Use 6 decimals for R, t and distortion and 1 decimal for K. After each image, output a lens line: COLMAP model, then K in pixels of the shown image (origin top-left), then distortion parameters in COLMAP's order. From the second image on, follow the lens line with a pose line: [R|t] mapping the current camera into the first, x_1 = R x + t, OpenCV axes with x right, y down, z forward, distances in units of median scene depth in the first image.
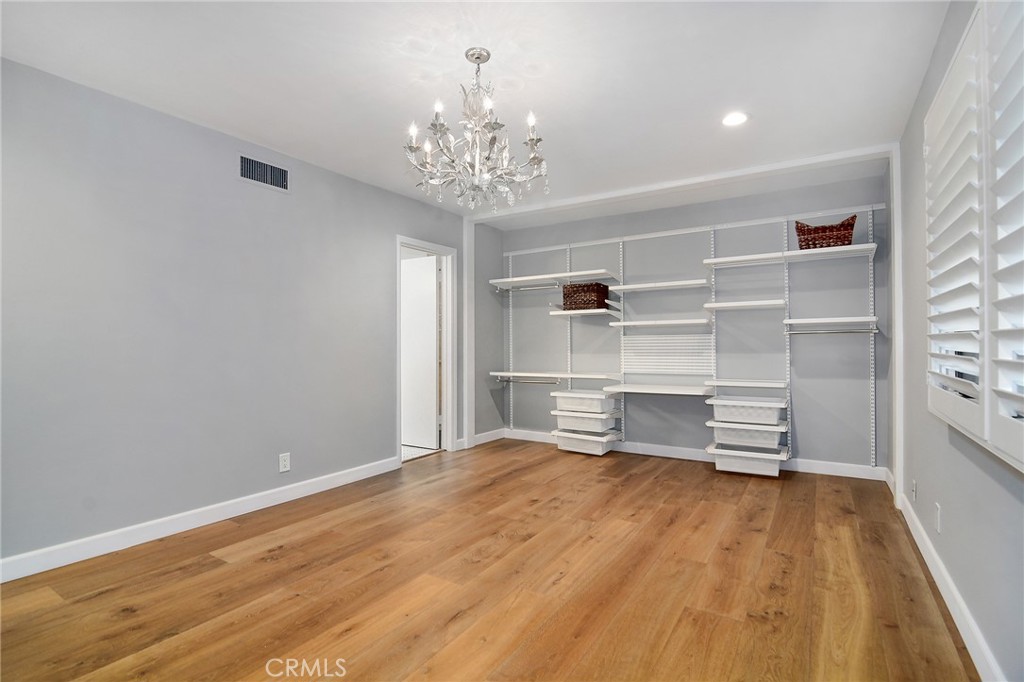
lens RADIAL K [[493.9, 0, 513.8], [0, 493.9, 335.0], [0, 0, 1]] dist [-0.011006, -0.005770]
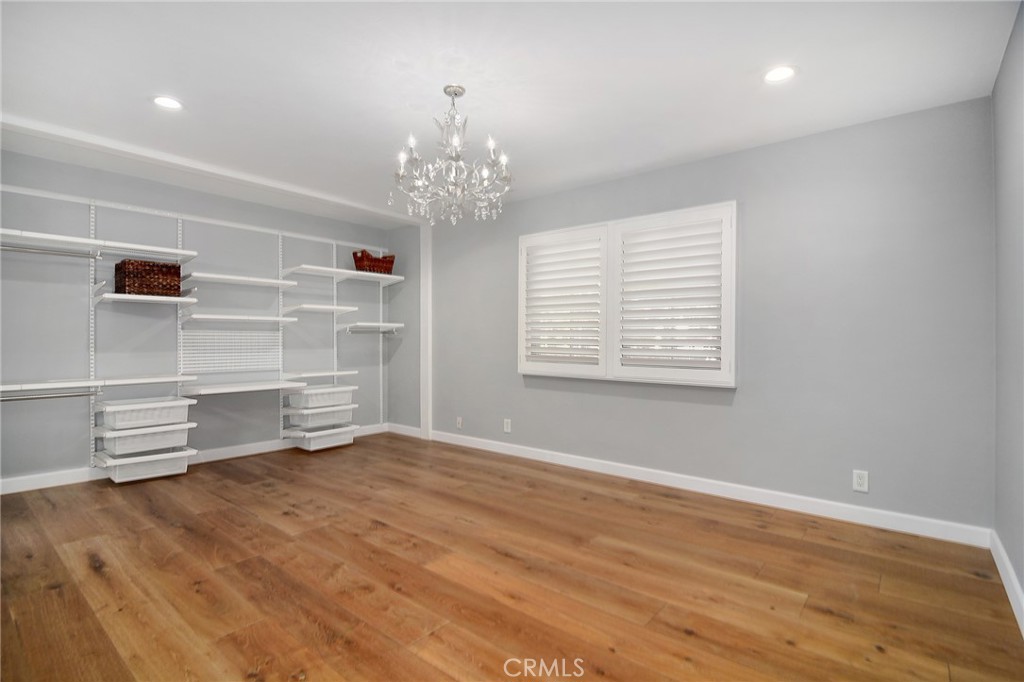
lens RADIAL K [[493.9, 0, 514.0], [0, 493.9, 346.6], [0, 0, 1]] dist [-0.011006, -0.005770]
pose [[0.119082, -0.005906, 0.992867, -0.796333], [-0.025282, 0.999640, 0.008979, 0.011219], [-0.992563, -0.026171, 0.118889, 0.481369]]
